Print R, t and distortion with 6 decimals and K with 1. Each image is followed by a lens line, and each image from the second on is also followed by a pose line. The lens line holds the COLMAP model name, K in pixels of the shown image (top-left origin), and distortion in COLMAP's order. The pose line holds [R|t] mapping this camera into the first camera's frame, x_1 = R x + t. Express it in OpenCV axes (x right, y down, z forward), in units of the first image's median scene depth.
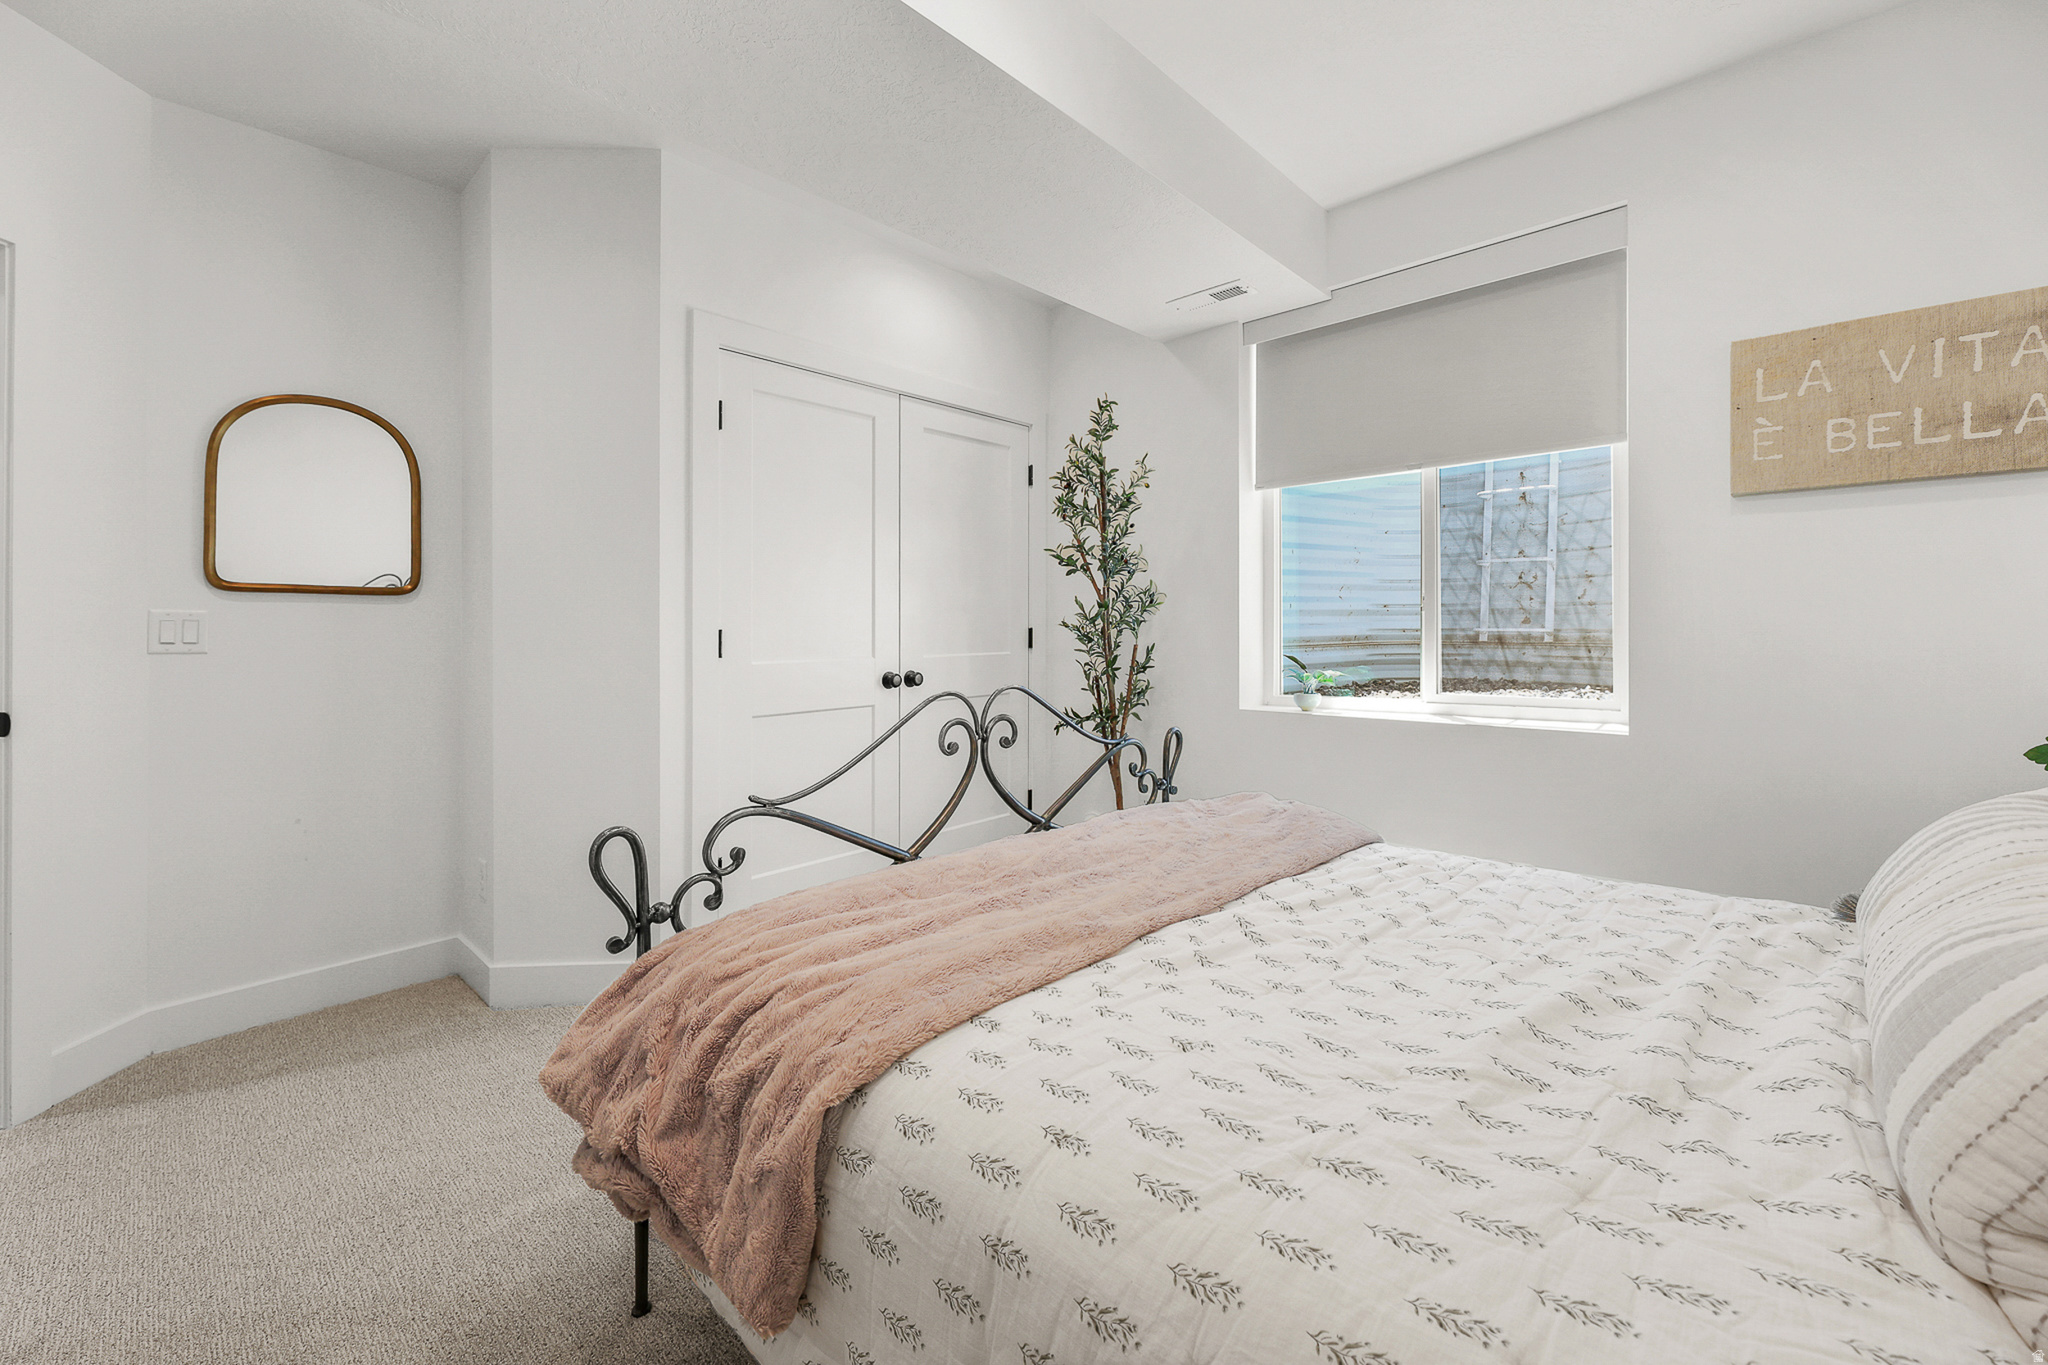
lens RADIAL K [[846.4, 0, 1013.1], [0, 846.4, 685.0], [0, 0, 1]] dist [-0.000522, -0.000138]
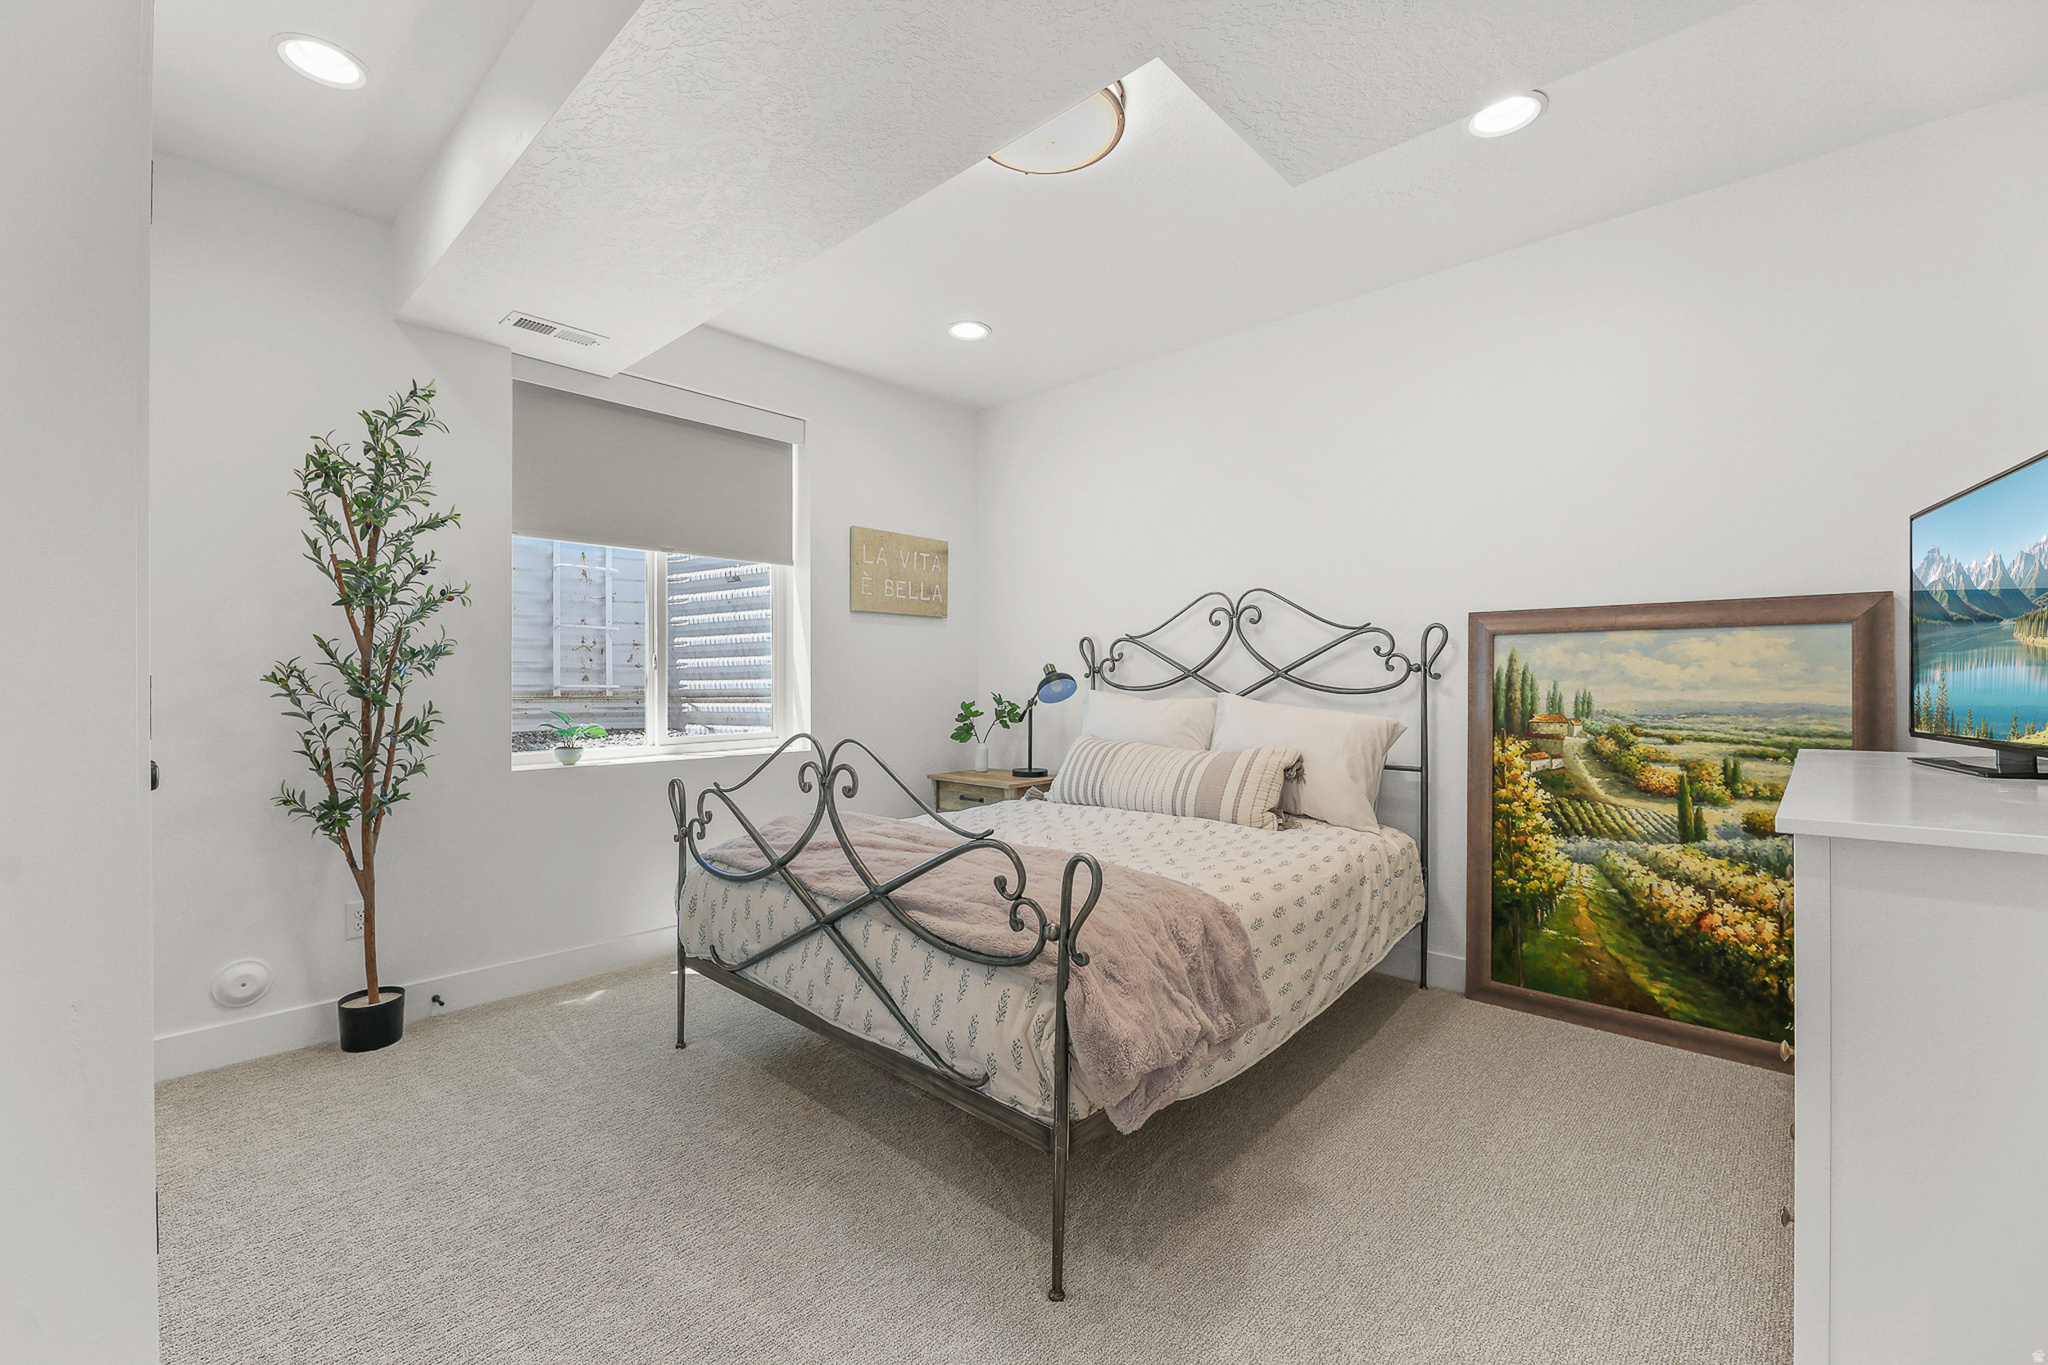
lens RADIAL K [[846.4, 0, 1013.1], [0, 846.4, 685.0], [0, 0, 1]] dist [-0.000522, -0.000138]
pose [[0.000908, 0.004736, 0.999988, -0.800815], [0.062896, 0.998009, -0.004784, -0.034858], [-0.998020, 0.062900, 0.000608, 0.587318]]
